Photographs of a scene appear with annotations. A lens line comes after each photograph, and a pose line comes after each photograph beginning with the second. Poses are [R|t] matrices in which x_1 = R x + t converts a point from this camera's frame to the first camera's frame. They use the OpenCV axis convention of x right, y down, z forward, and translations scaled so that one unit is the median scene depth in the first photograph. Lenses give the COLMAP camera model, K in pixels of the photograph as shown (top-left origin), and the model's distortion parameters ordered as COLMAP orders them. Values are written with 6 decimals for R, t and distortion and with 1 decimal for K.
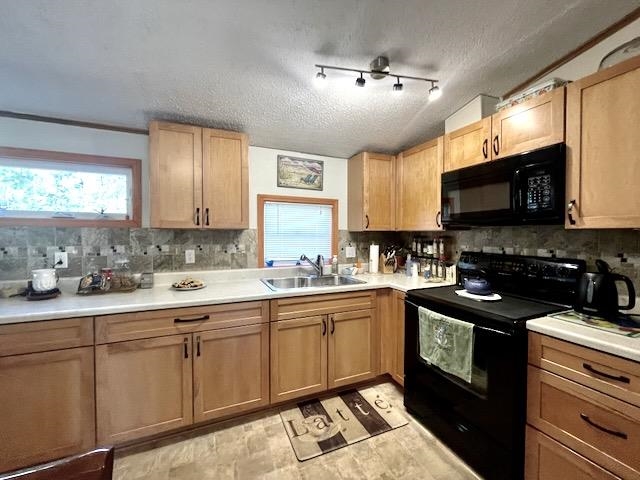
lens RADIAL K [[257.0, 0, 320.0], [0, 257.0, 237.9], [0, 0, 1]] dist [-0.002697, -0.000815]
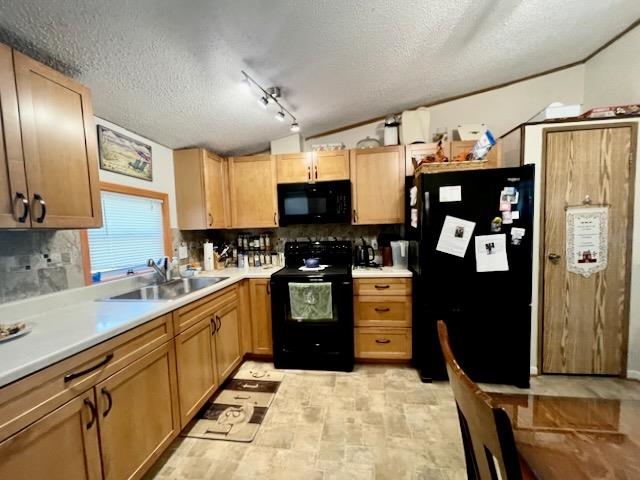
lens RADIAL K [[257.0, 0, 321.4], [0, 257.0, 244.8], [0, 0, 1]] dist [-0.002697, -0.000815]
pose [[0.519913, -0.069506, 0.851387, -0.558735], [0.046151, 0.997514, 0.053253, 0.001601], [-0.852972, 0.011605, 0.521828, 0.125668]]
